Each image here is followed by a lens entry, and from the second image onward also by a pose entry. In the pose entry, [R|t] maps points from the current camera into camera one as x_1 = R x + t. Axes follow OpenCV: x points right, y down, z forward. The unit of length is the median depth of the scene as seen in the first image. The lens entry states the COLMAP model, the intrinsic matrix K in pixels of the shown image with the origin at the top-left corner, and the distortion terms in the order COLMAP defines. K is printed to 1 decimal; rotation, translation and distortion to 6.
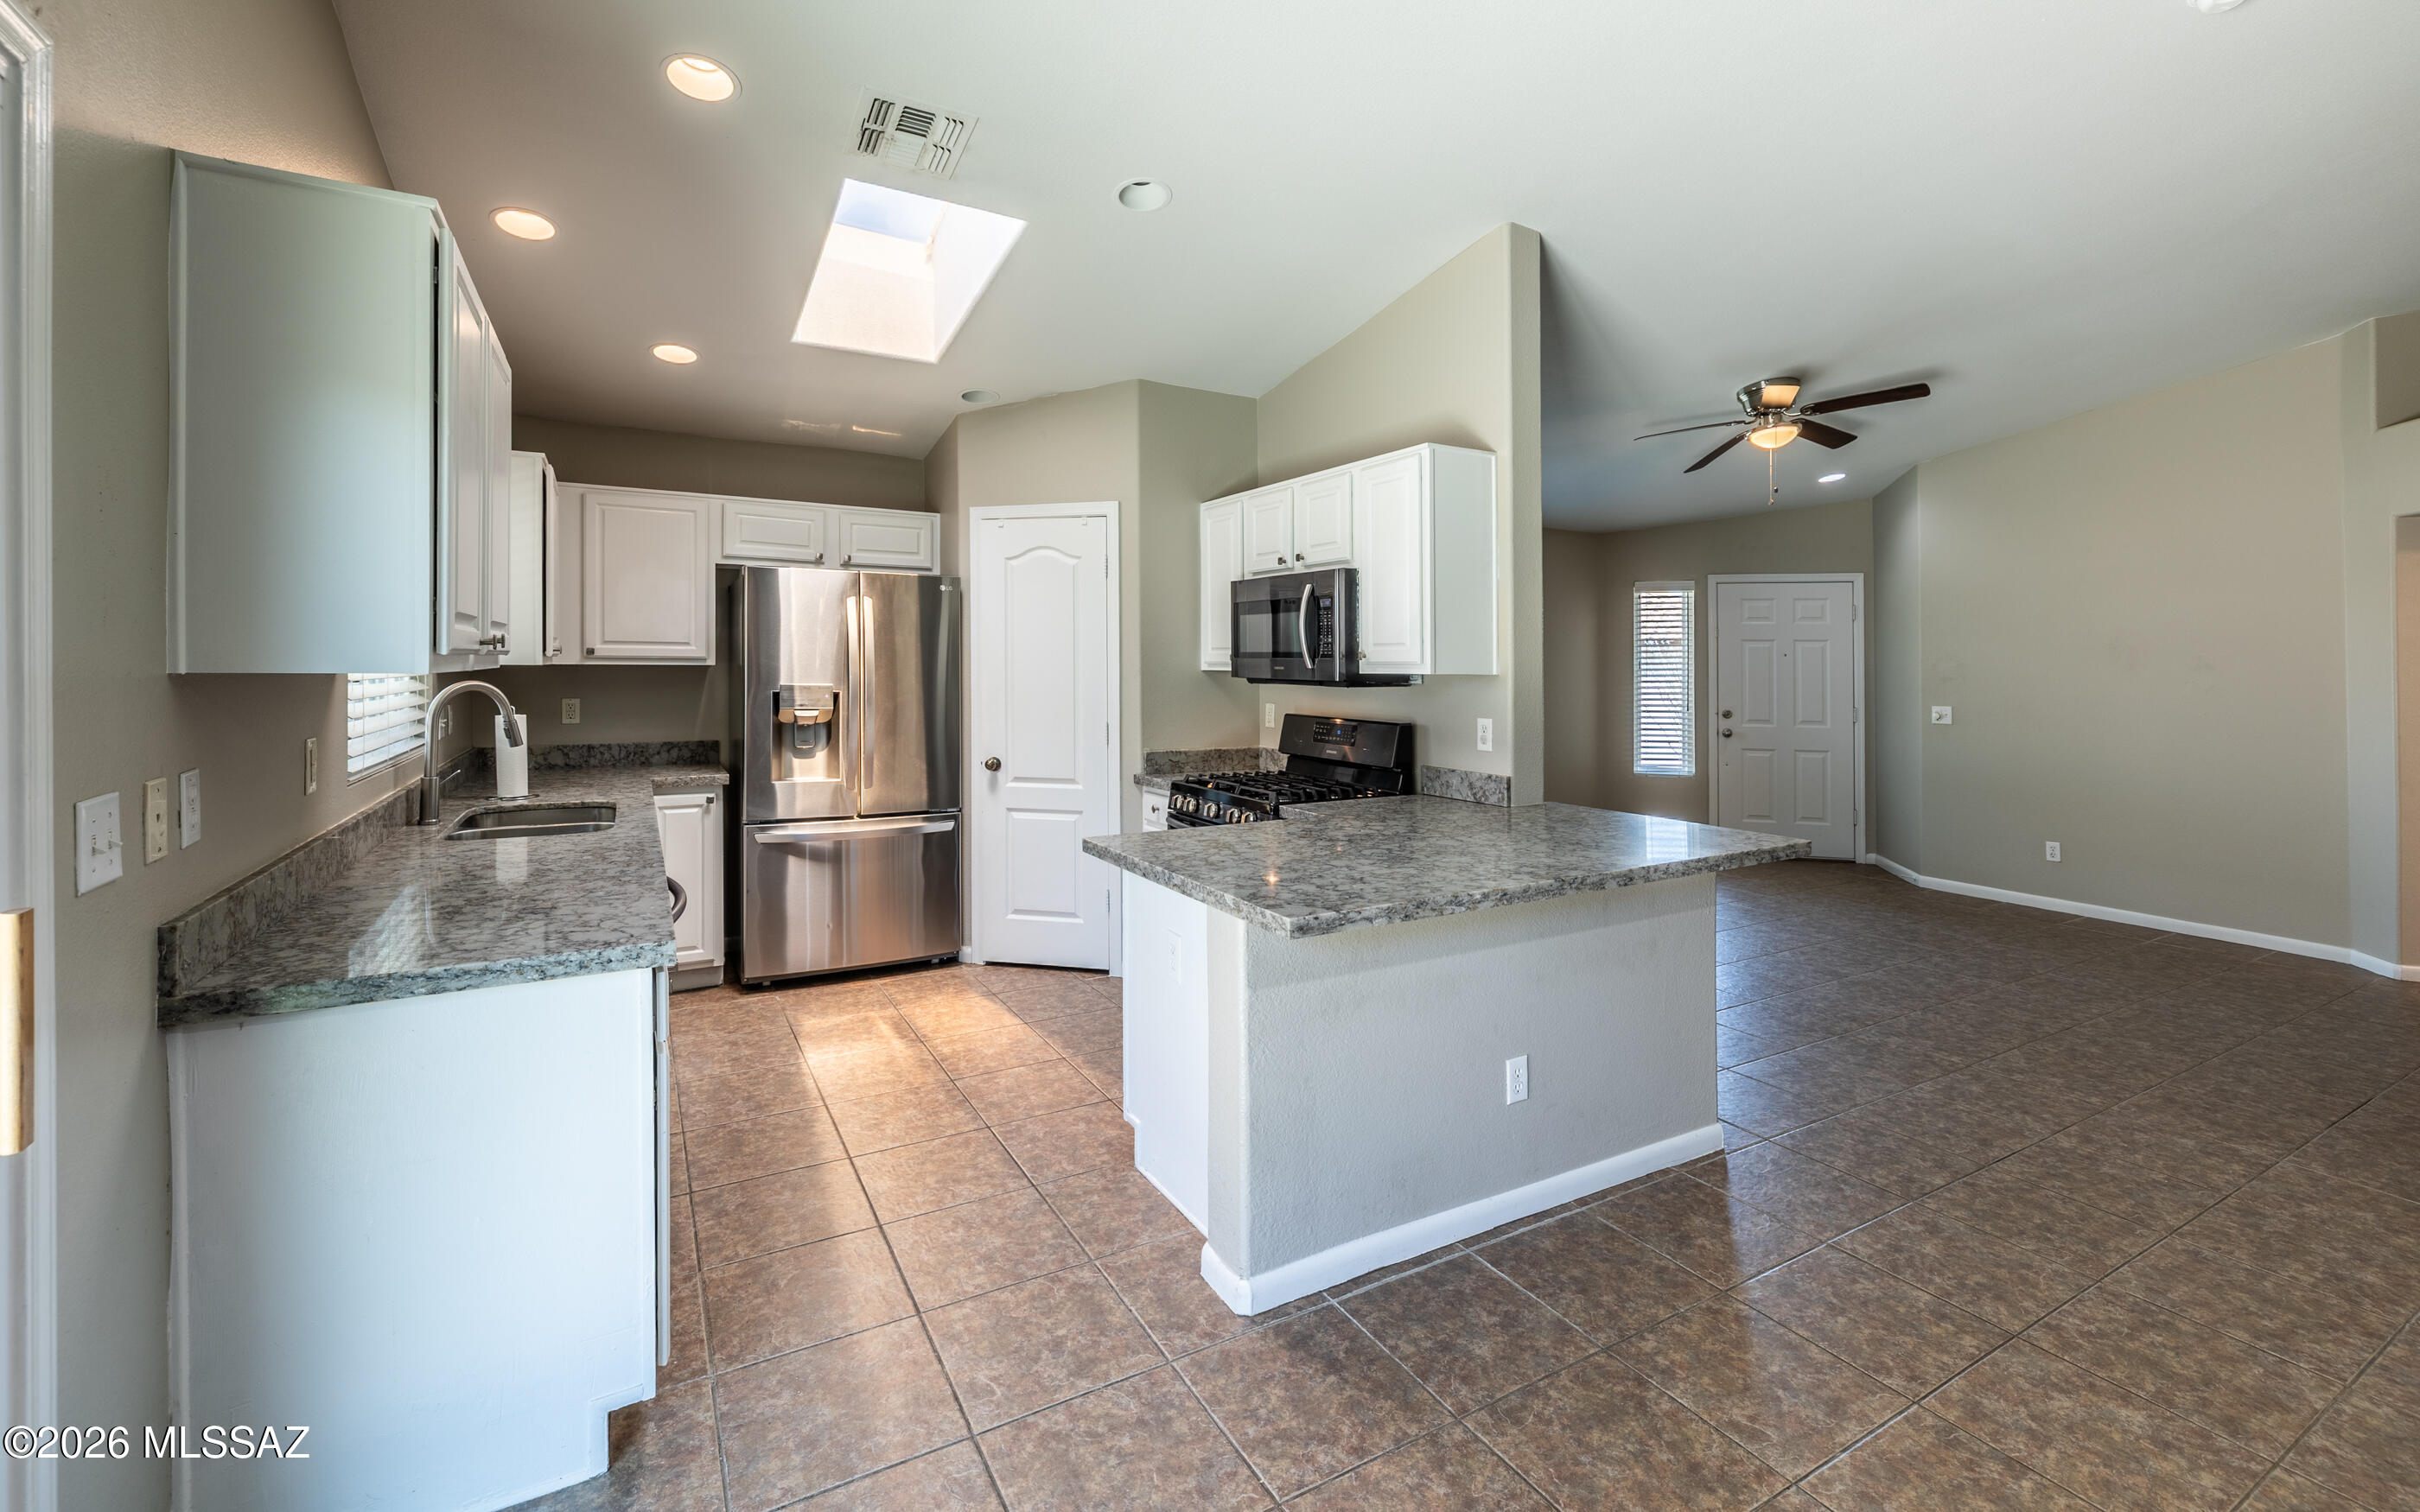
lens RADIAL K [[1019.9, 0, 1212.2], [0, 1019.9, 663.3], [0, 0, 1]] dist [-0.000083, 0.000048]
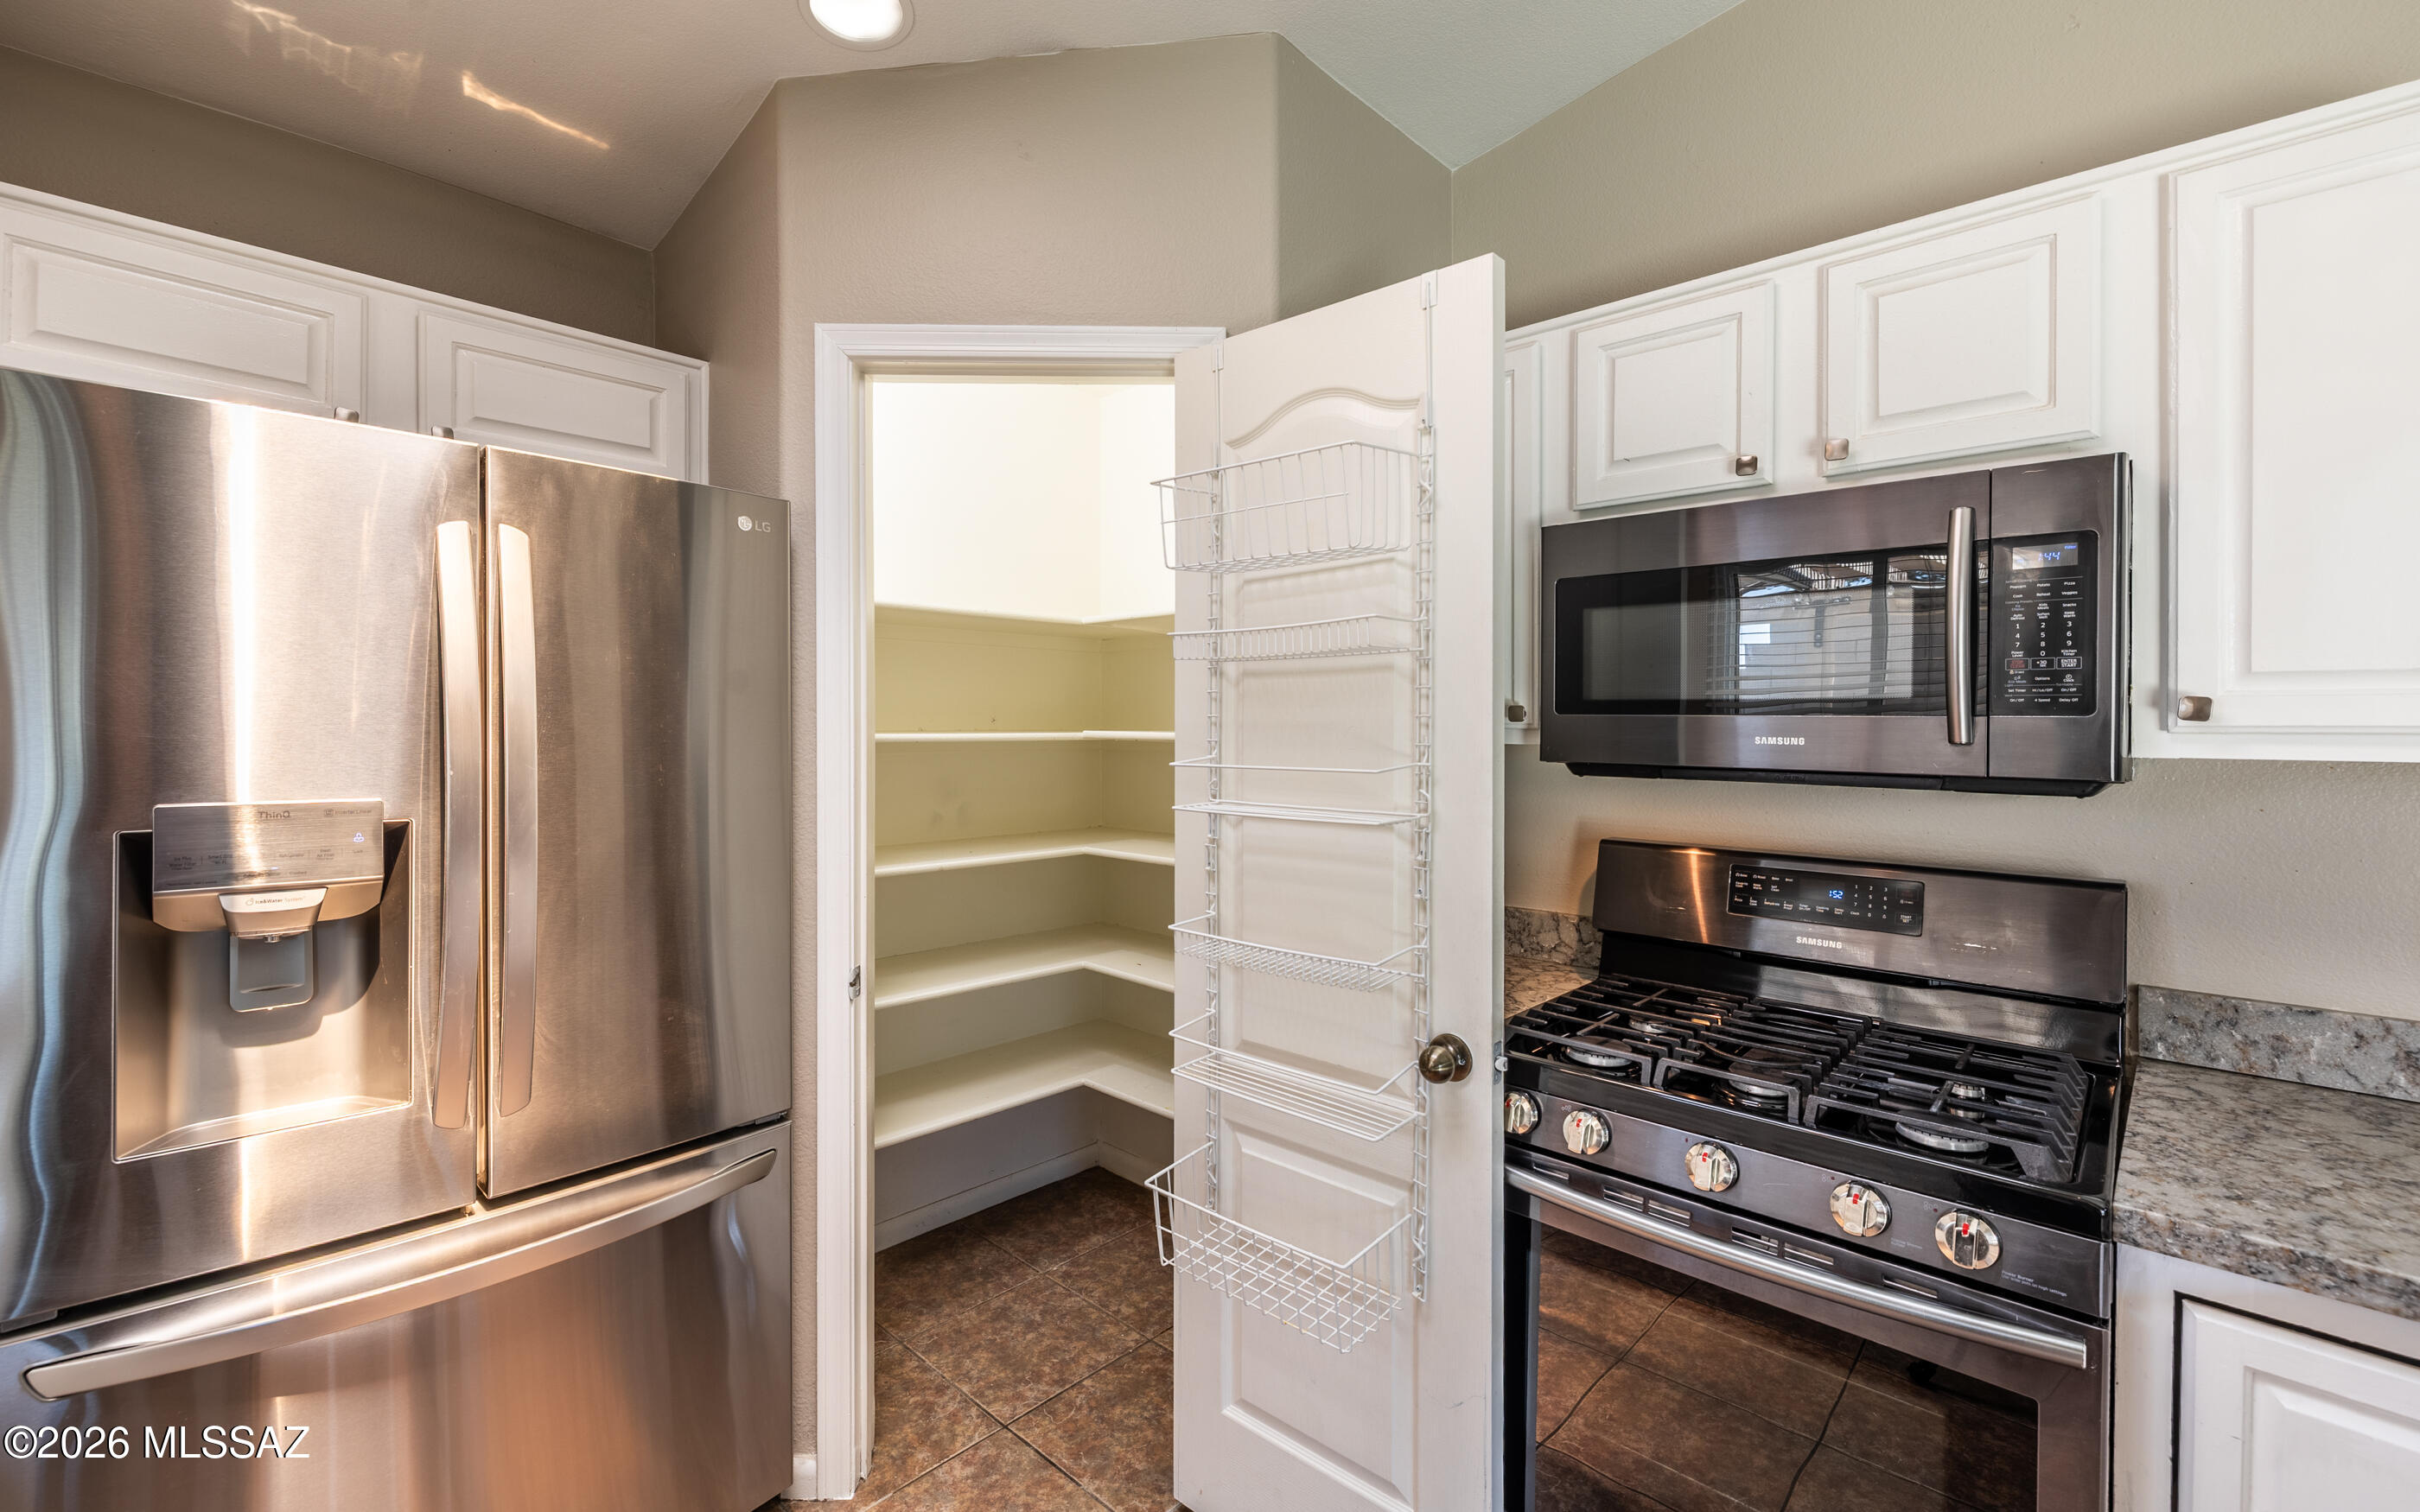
lens RADIAL K [[1005.2, 0, 1215.2], [0, 1005.2, 716.3], [0, 0, 1]] dist [0.000439, -0.000014]
pose [[0.955537, 0.000177, 0.294872, -0.241789], [-0.000794, 0.999998, 0.001972, -0.005059], [-0.294871, -0.002118, 0.955535, 0.694361]]
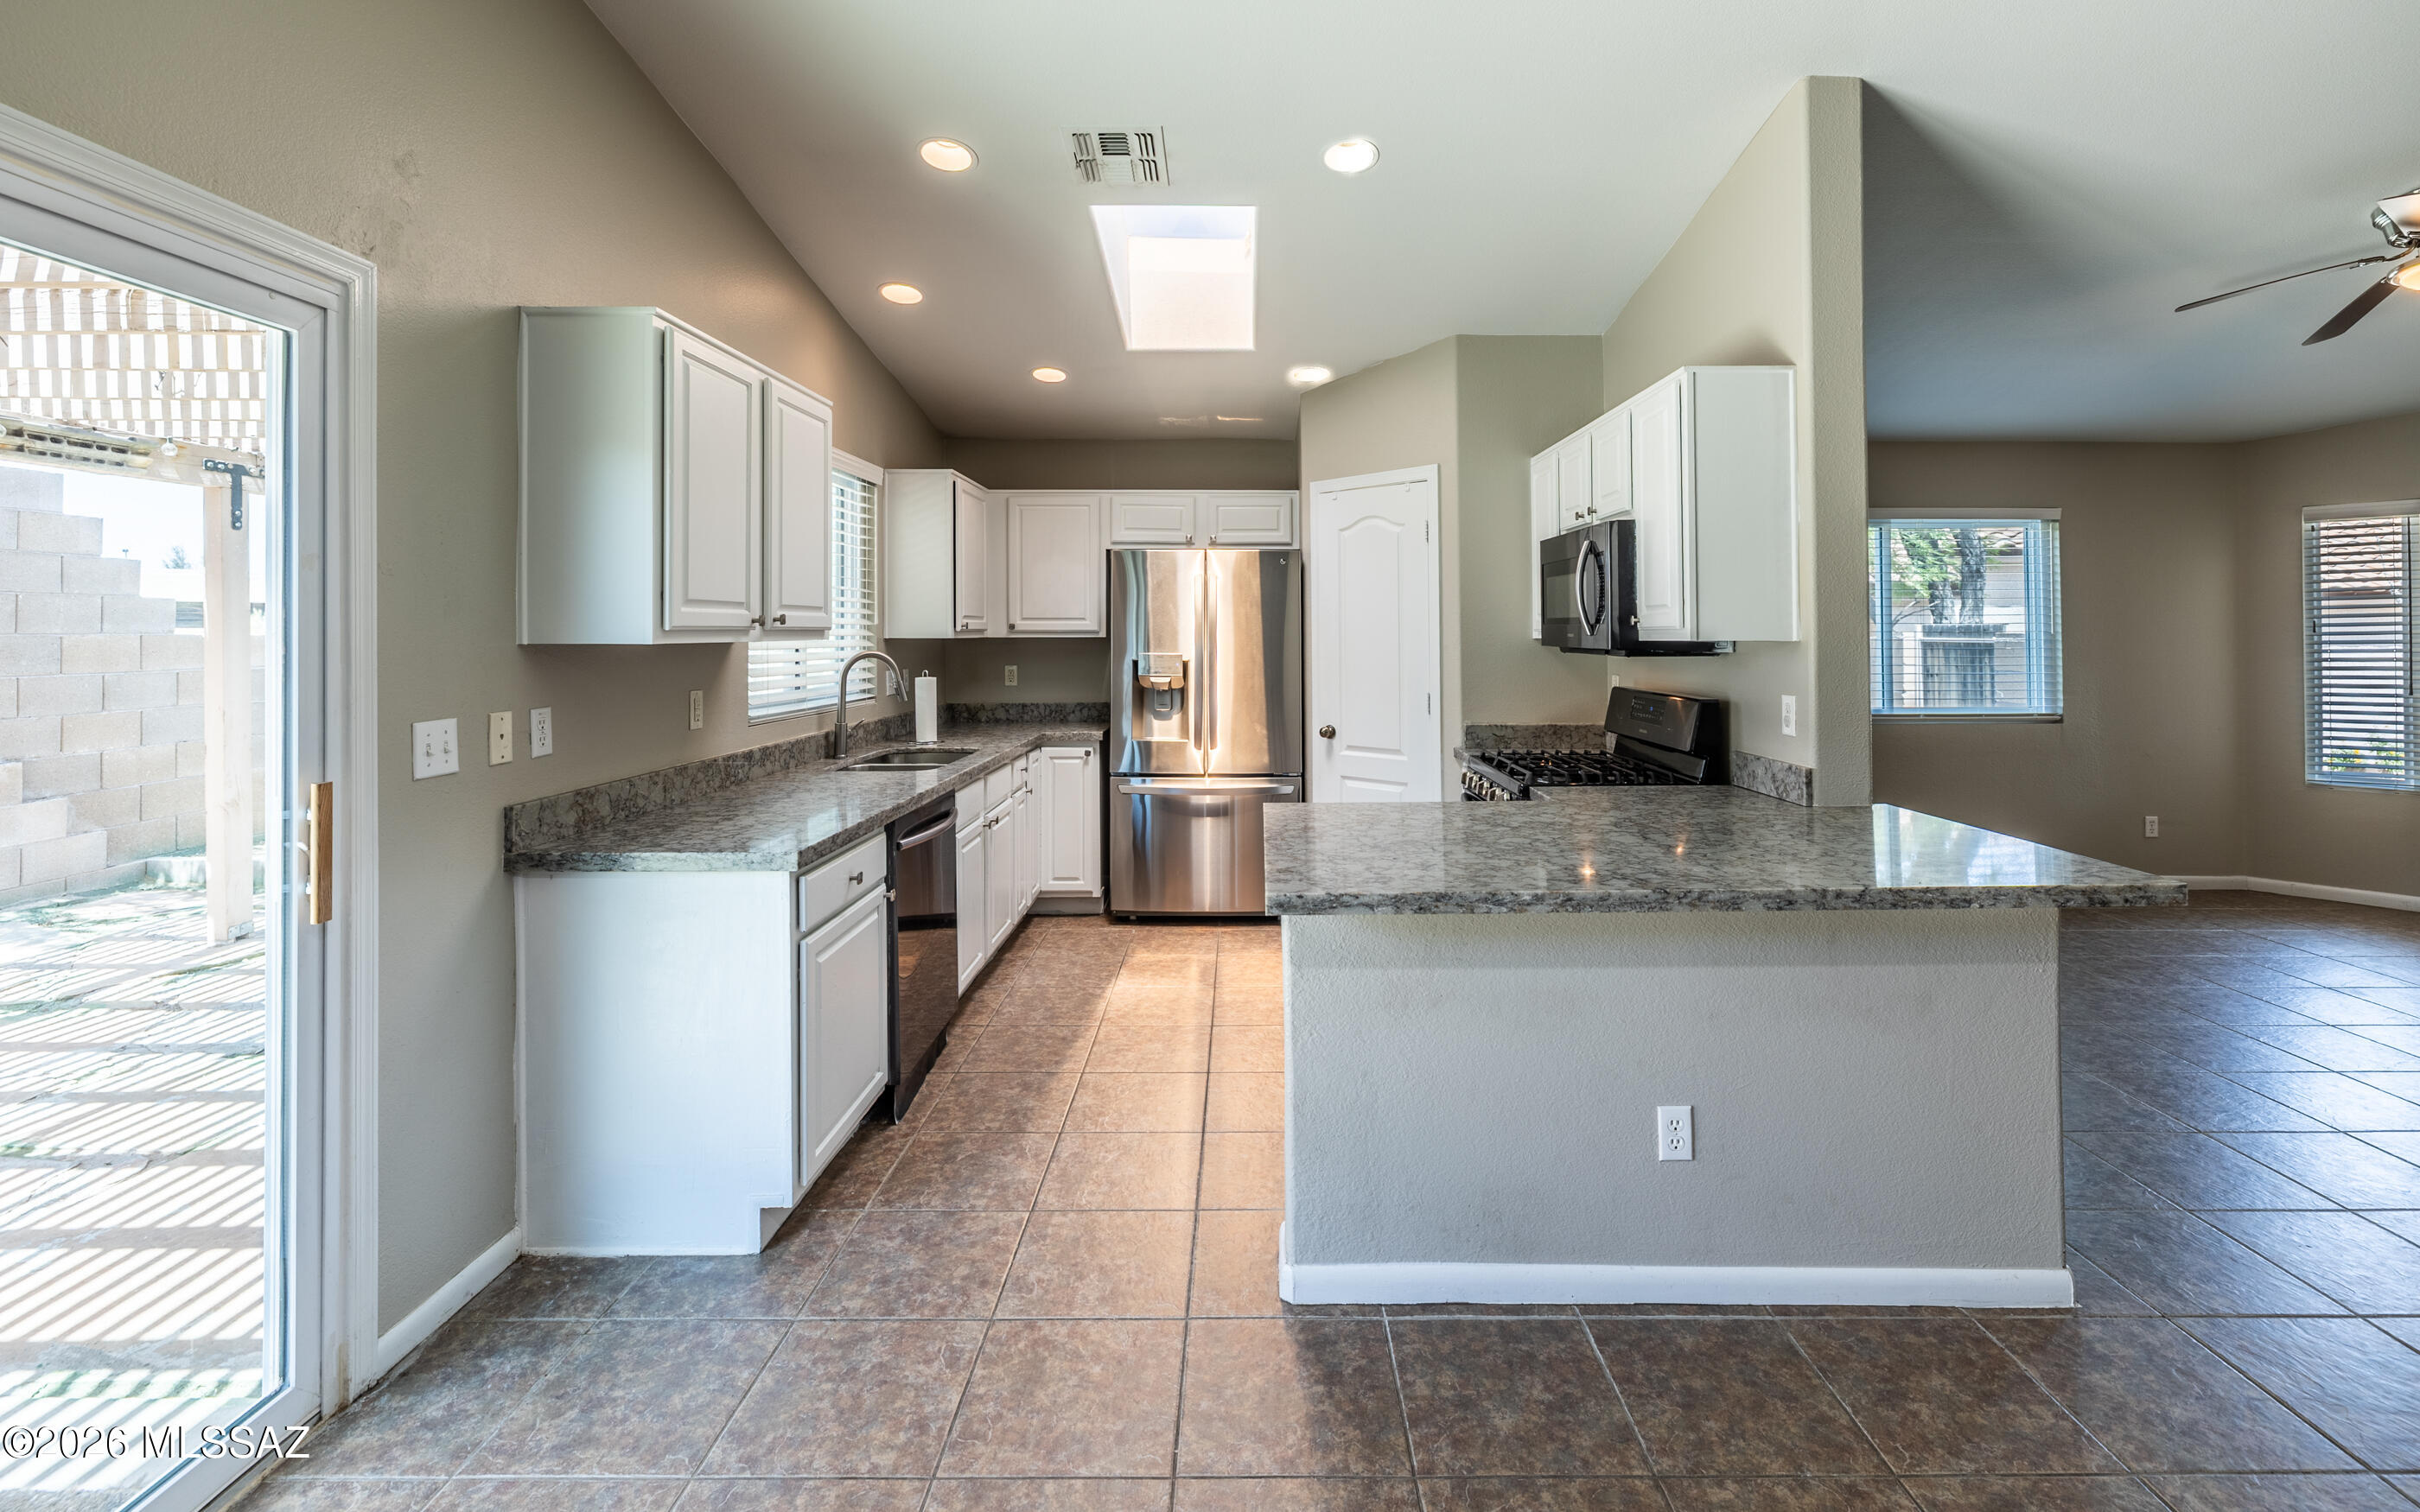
lens RADIAL K [[1037.0, 0, 1247.8], [0, 1037.0, 628.5], [0, 0, 1]] dist [-0.000007, 0.000051]
pose [[0.869085, -0.011948, -0.494518, 0.267083], [0.009183, 0.999926, -0.008022, 0.003403], [0.494577, 0.002431, 0.869130, 0.065815]]
